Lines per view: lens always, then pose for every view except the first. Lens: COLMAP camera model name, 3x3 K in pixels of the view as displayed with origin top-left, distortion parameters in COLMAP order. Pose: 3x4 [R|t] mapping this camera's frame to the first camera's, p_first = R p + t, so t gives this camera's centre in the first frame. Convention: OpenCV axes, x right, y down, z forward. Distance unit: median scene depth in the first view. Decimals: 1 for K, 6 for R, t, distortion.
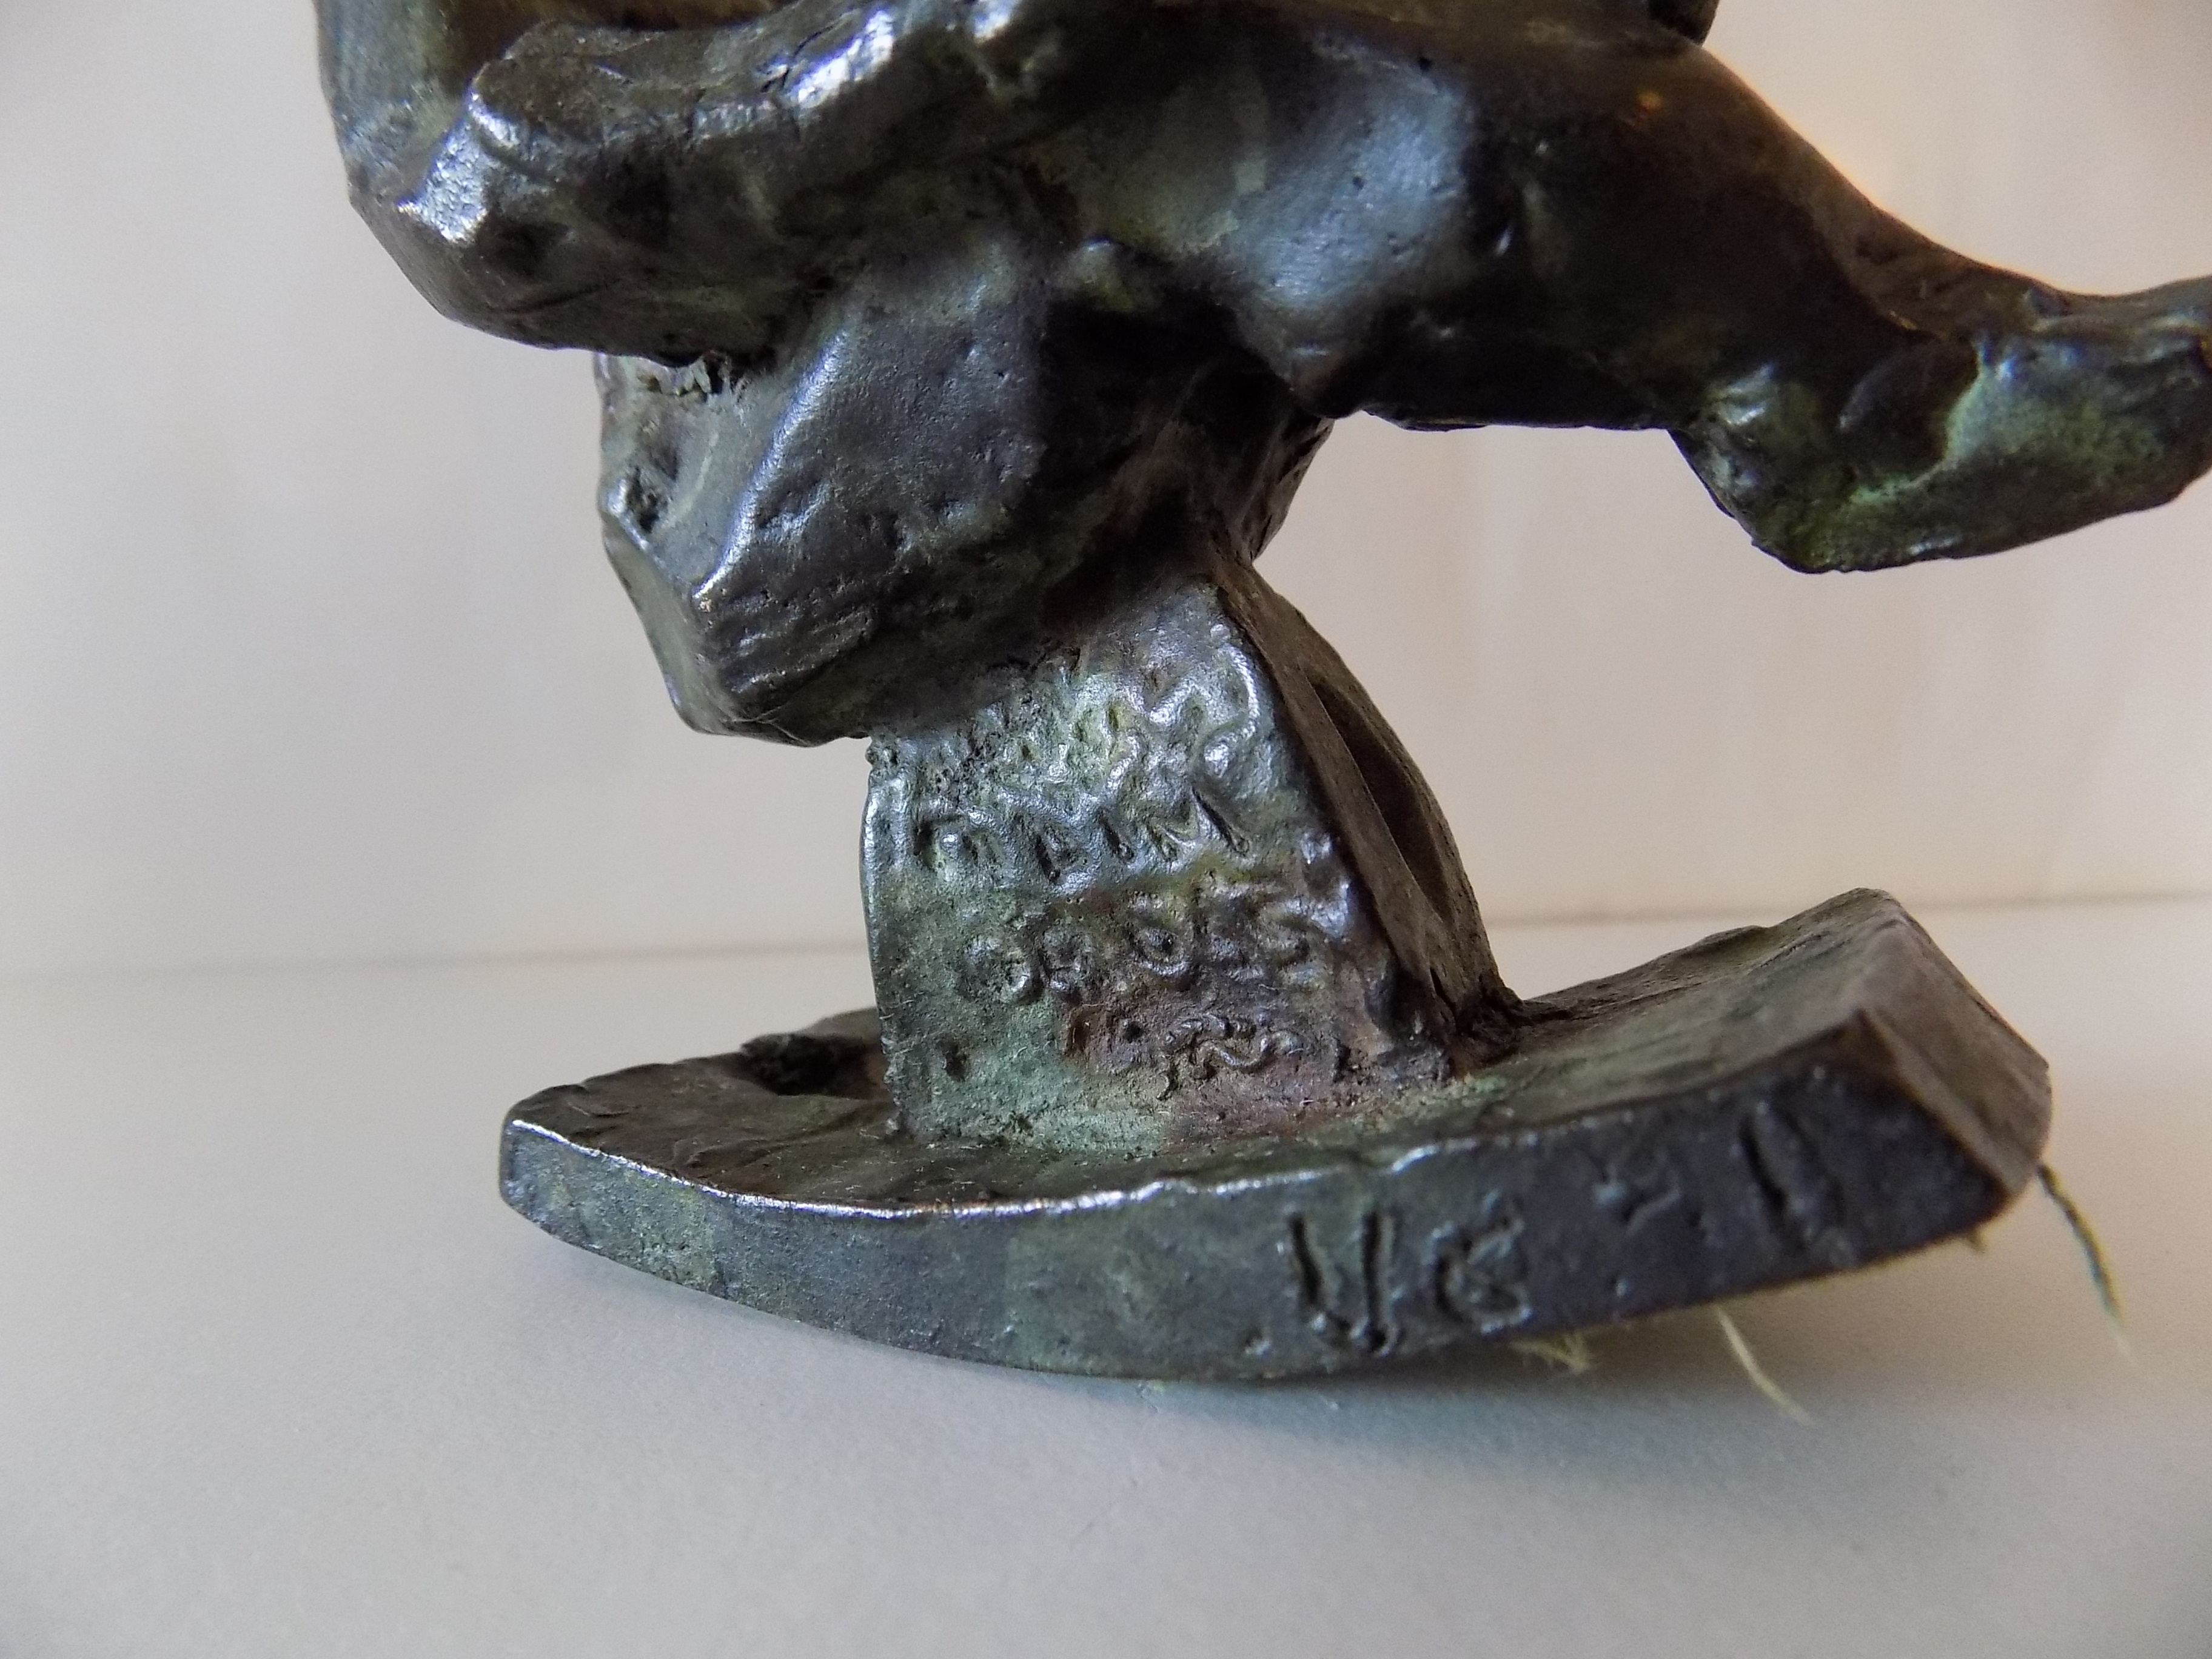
lens RADIAL K [[1464.9, 0, 1125.7], [0, 1464.9, 809.8], [0, 0, 1]] dist [-0.026630, 0.027857]
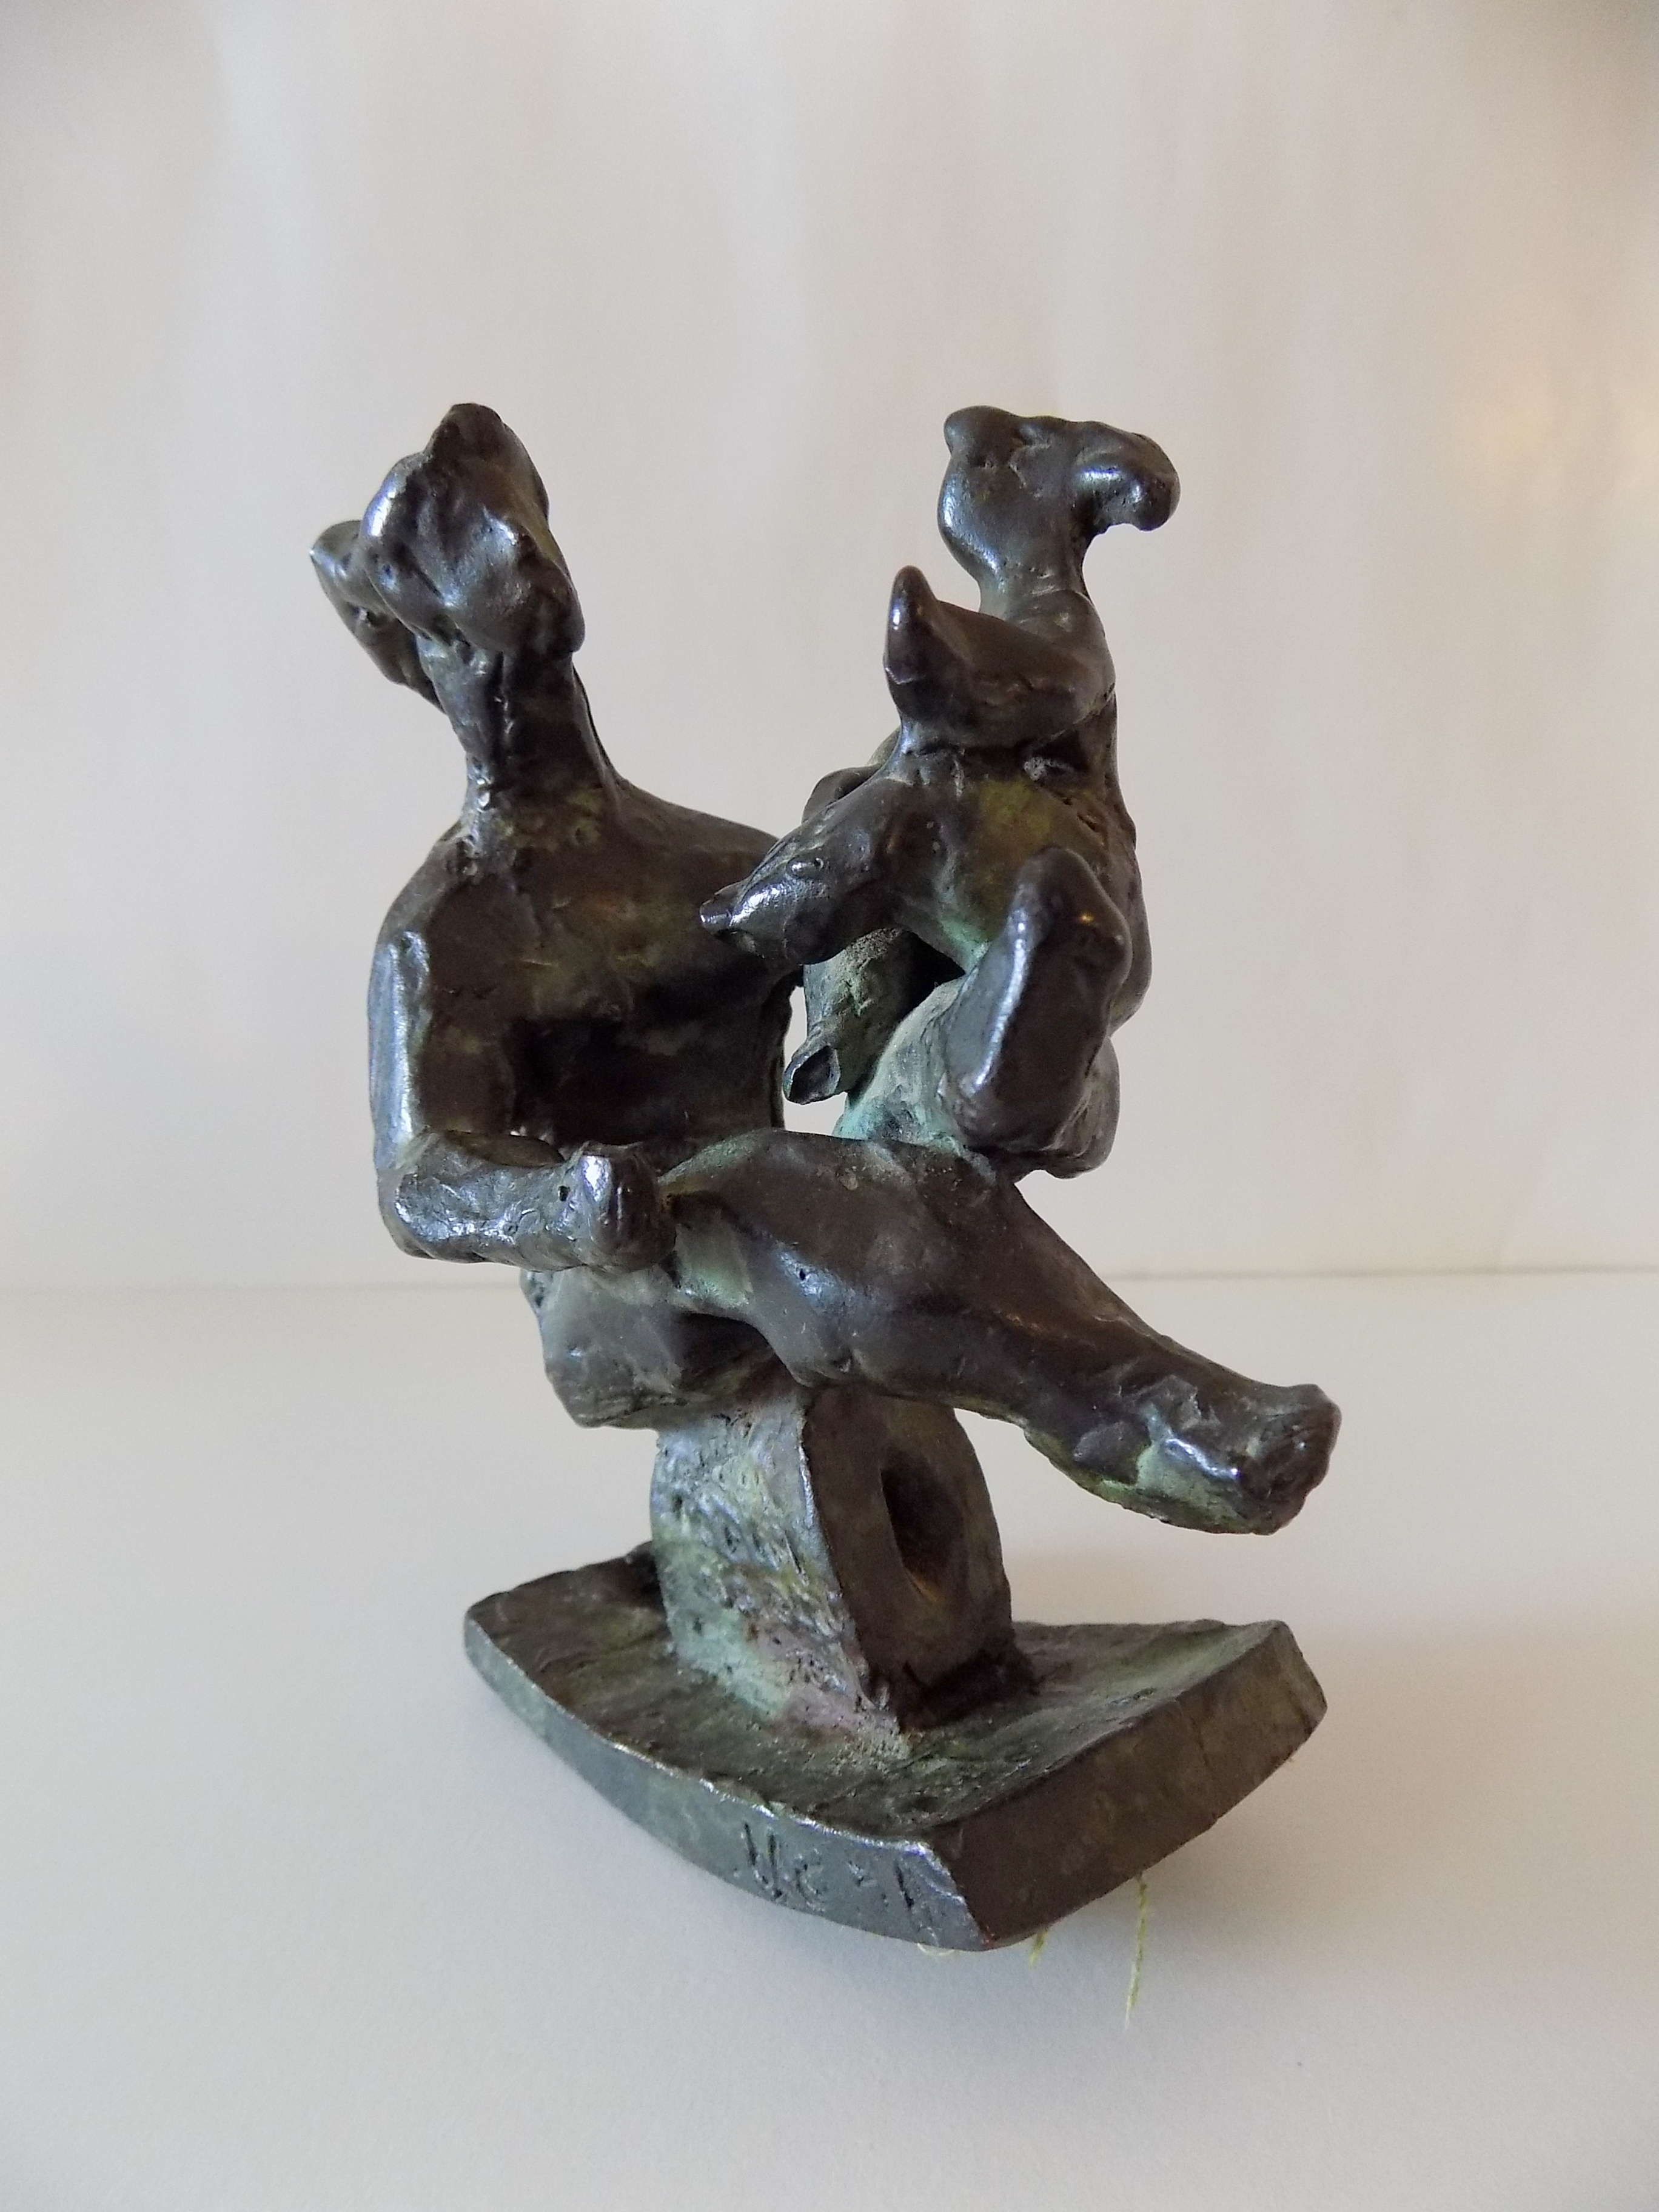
lens RADIAL K [[1464.9, 0, 812.9], [0, 1464.9, 1109.0], [0, 0, 1]] dist [-0.026630, 0.027857]
pose [[0.930490, 0.063207, -0.360823, 0.654424], [-0.021104, 0.992615, 0.119459, -0.705588], [0.365709, -0.103541, 0.924952, -0.522718]]
